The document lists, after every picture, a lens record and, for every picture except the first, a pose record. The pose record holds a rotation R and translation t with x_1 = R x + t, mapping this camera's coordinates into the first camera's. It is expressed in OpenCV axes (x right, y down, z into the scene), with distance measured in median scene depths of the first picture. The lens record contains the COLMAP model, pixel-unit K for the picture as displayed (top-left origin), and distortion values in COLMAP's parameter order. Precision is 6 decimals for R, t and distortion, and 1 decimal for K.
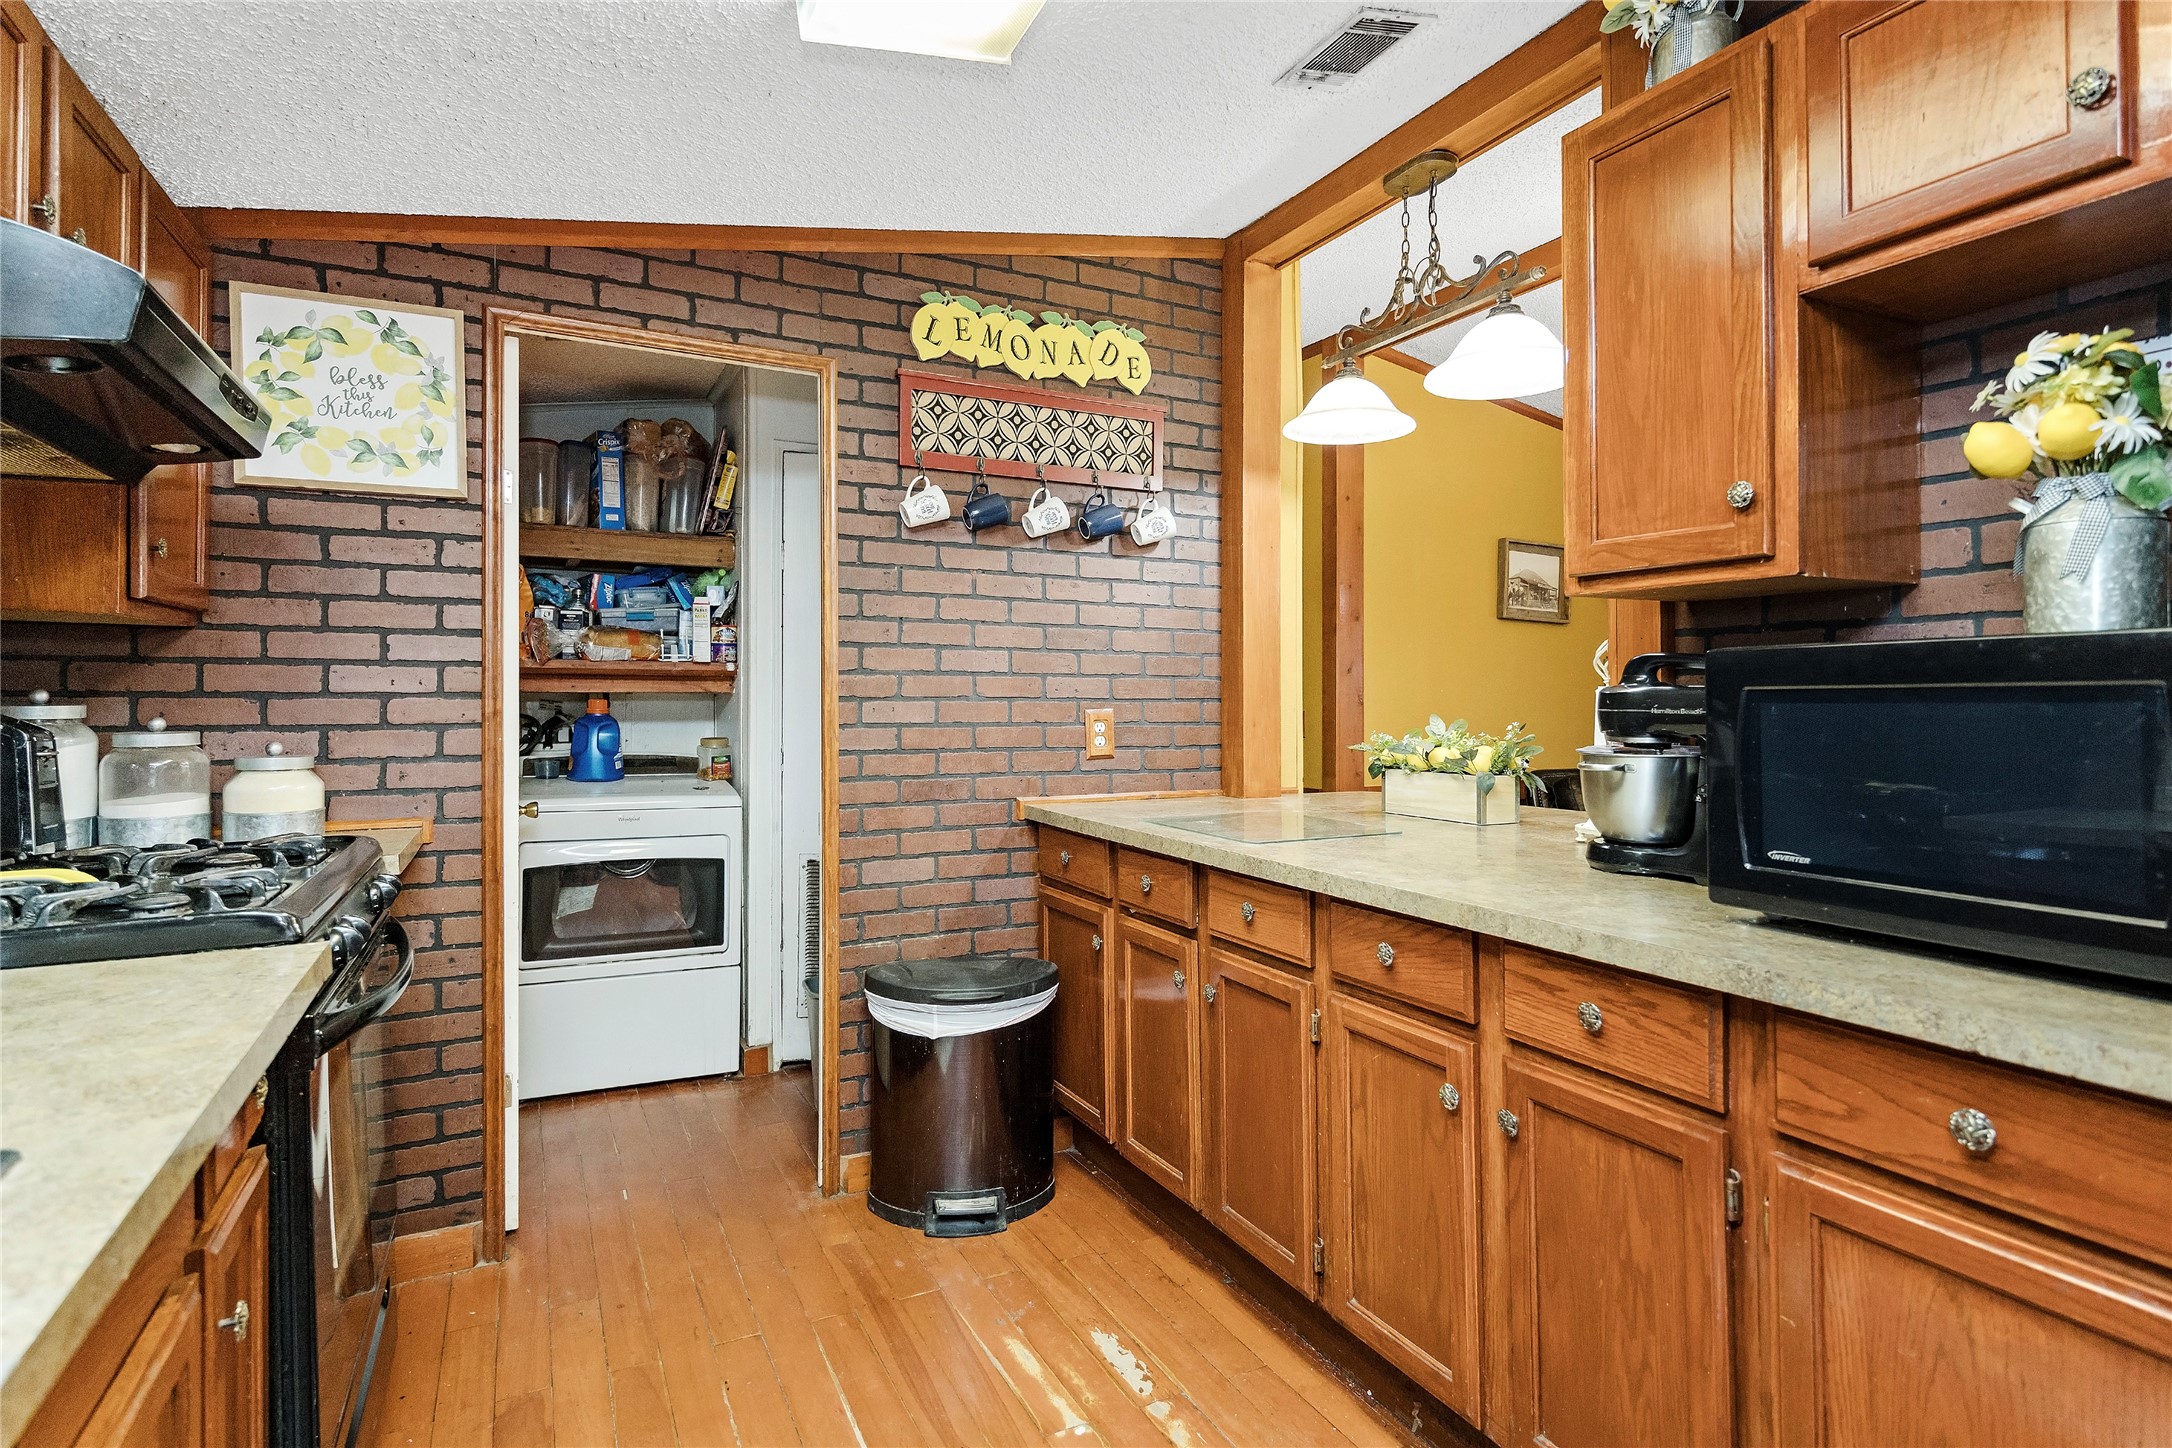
lens RADIAL K [[1110.6, 0, 1091.1], [0, 1110.6, 702.8], [0, 0, 1]] dist [0.016516, 0.000910]
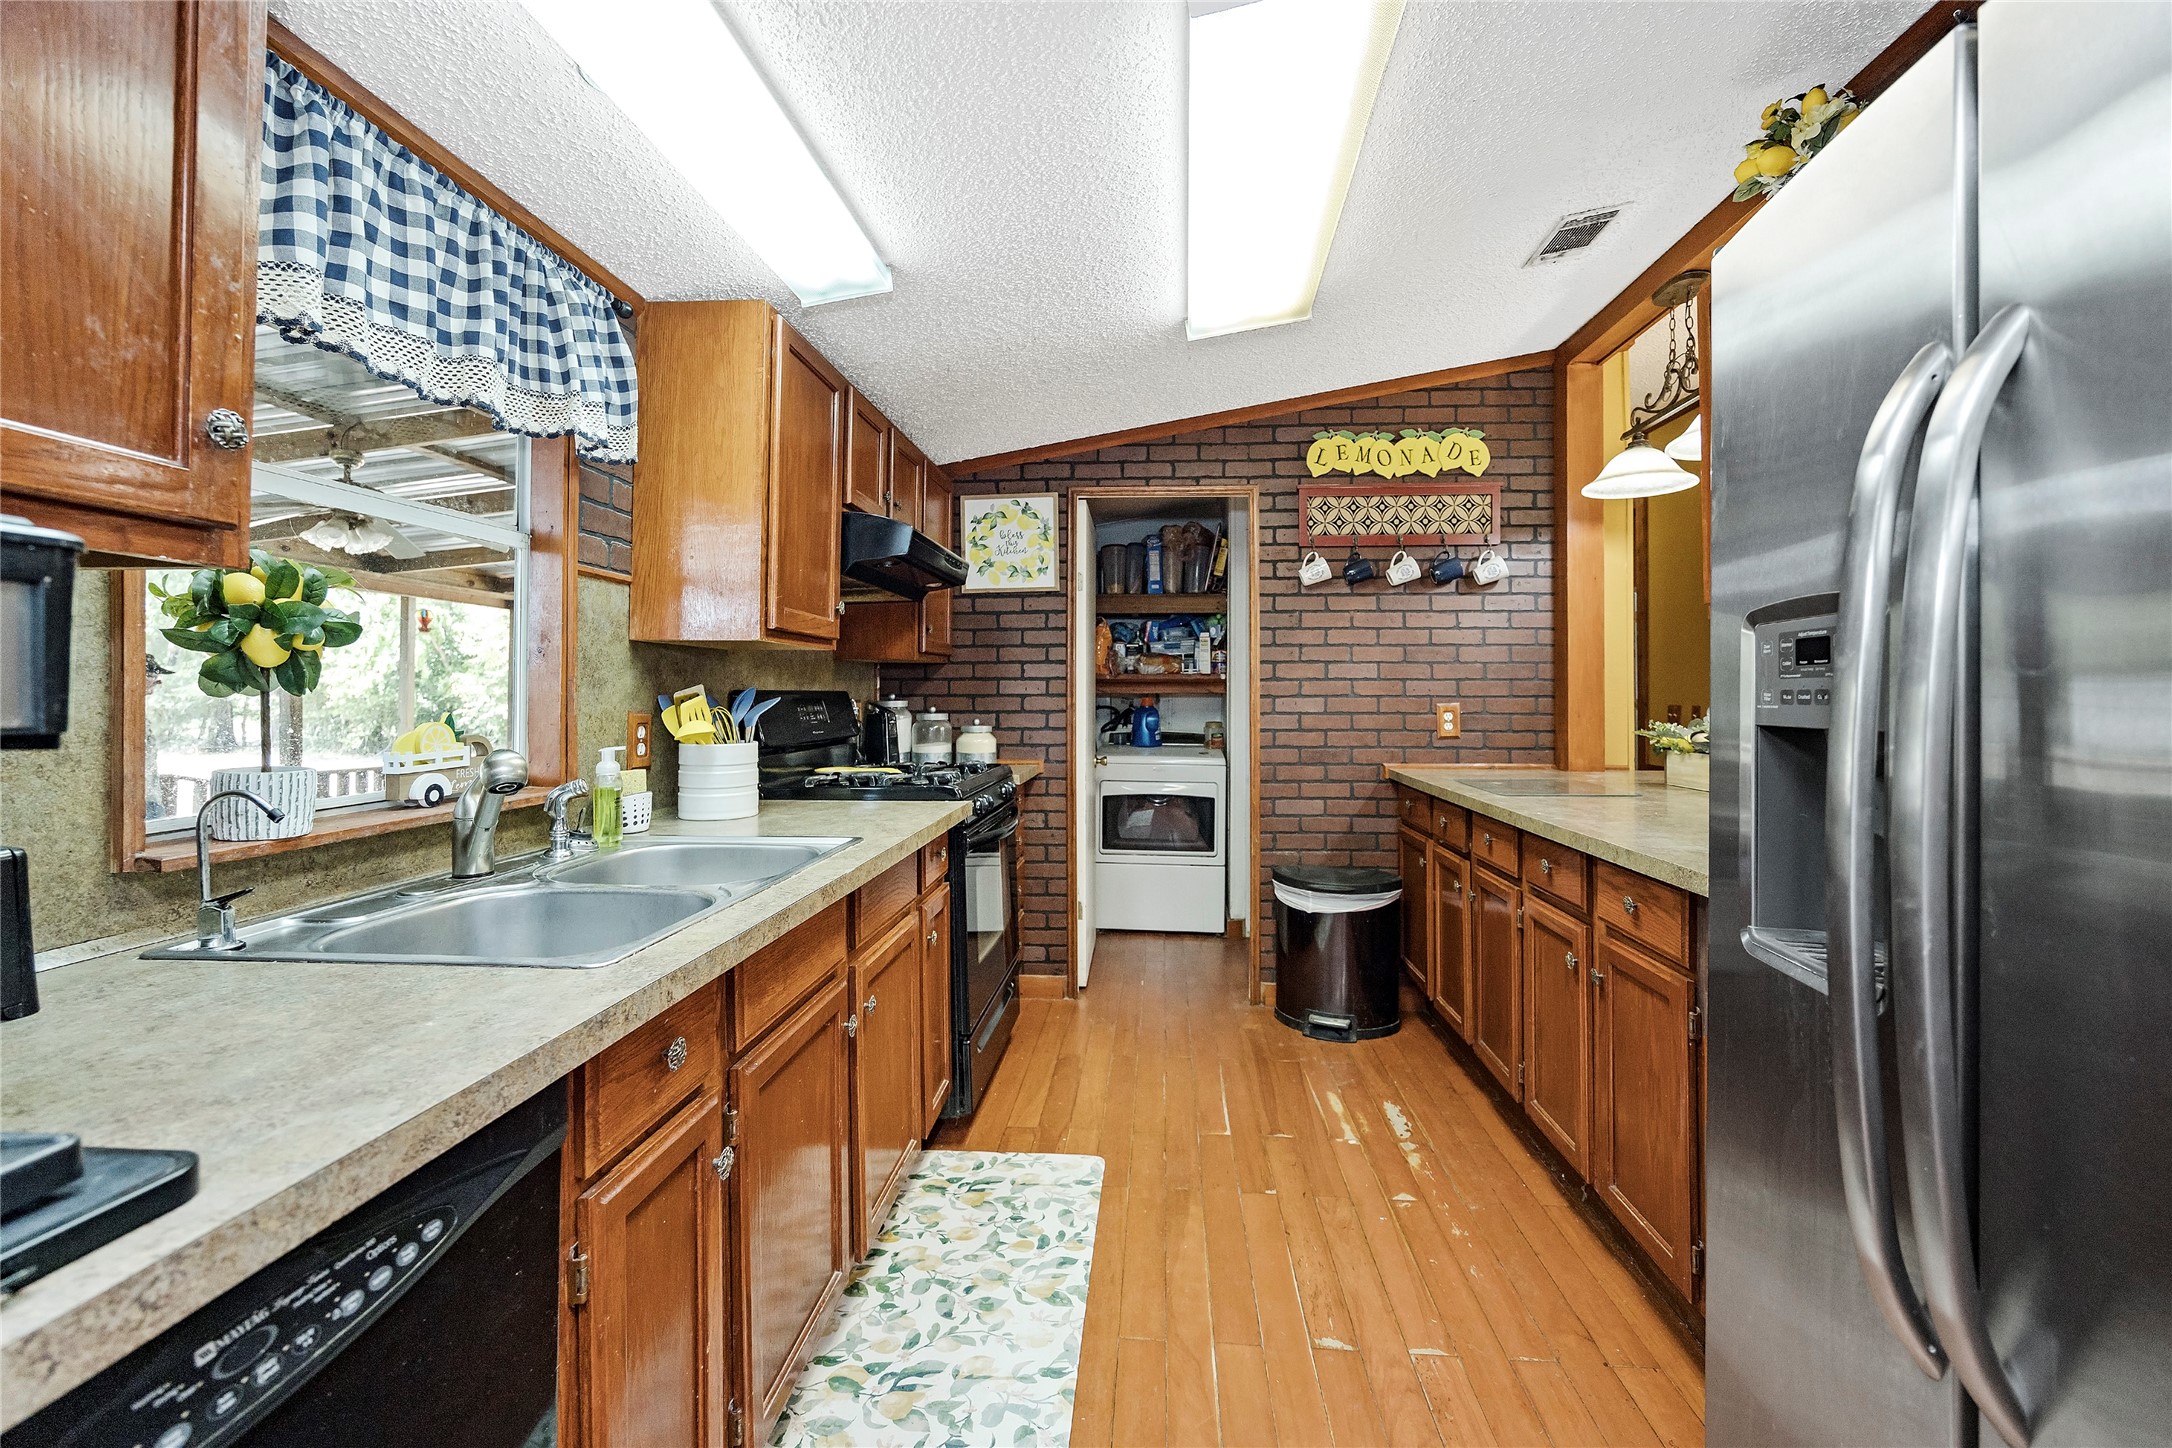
lens RADIAL K [[867.6, 0, 1106.5], [0, 867.6, 693.5], [0, 0, 1]] dist [-0.002987, -0.000030]
pose [[0.860404, -0.004880, -0.509589, 0.221649], [0.001108, 0.999970, -0.007705, 0.001207], [0.509611, 0.006065, 0.860383, -0.188696]]
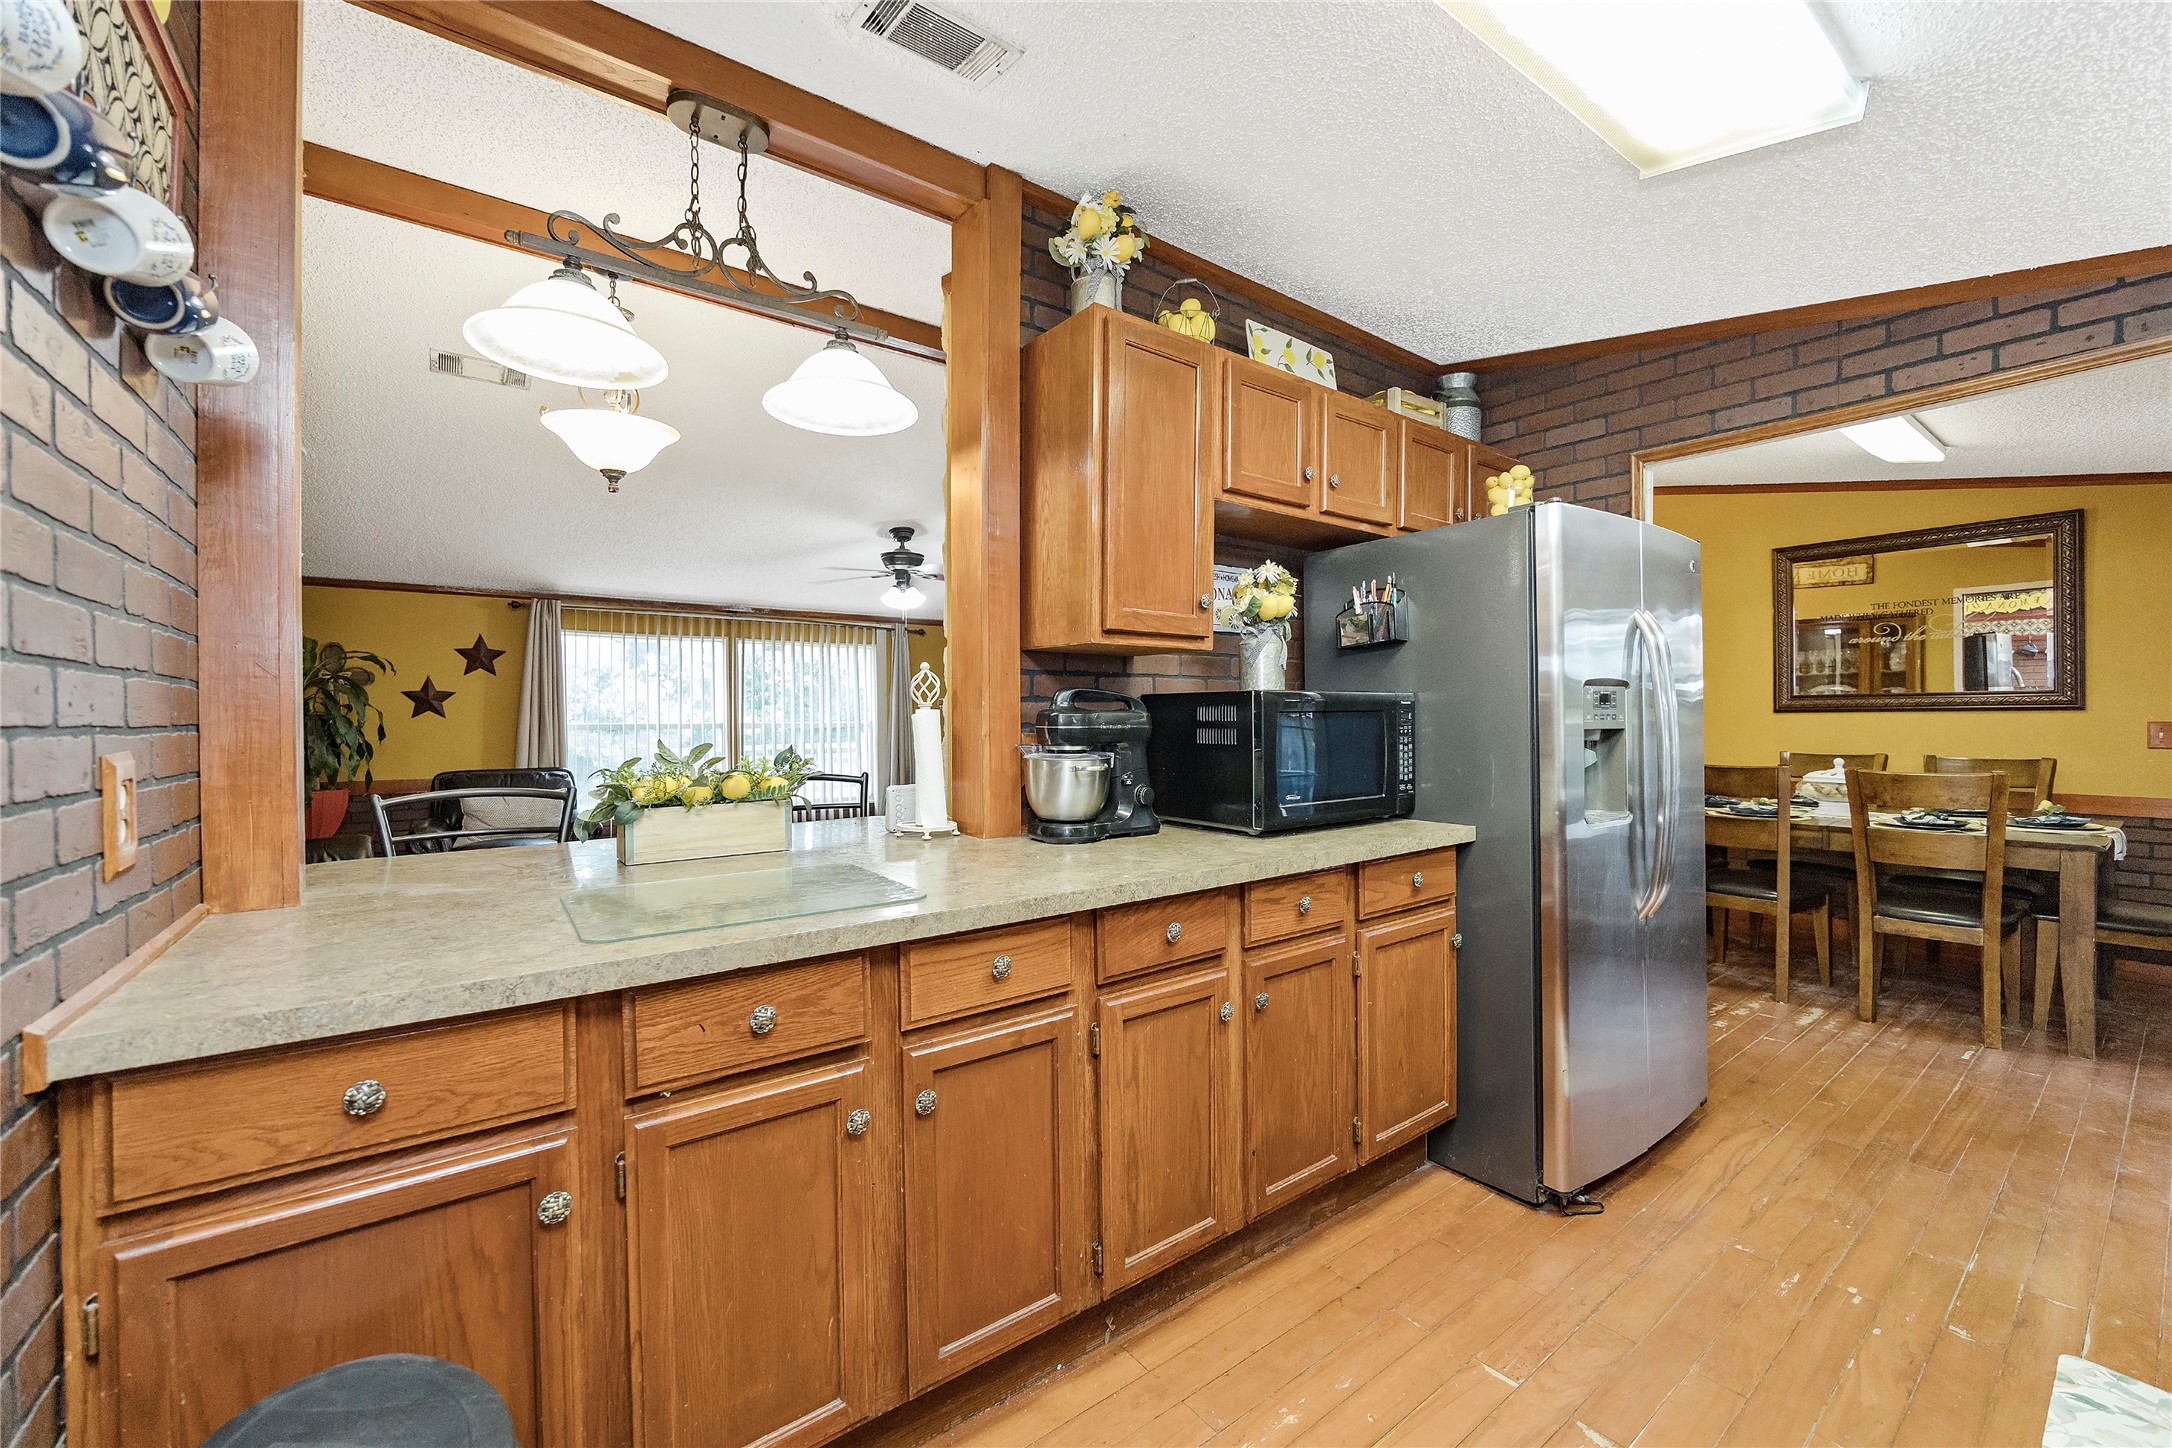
lens RADIAL K [[867.6, 0, 1097.4], [0, 867.6, 723.5], [0, 0, 1]] dist [-0.002987, -0.000030]
pose [[-0.175458, -0.010717, 0.984429, -0.535238], [0.008666, 0.999885, 0.012430, -0.009804], [-0.984449, 0.010712, -0.175345, 1.036248]]
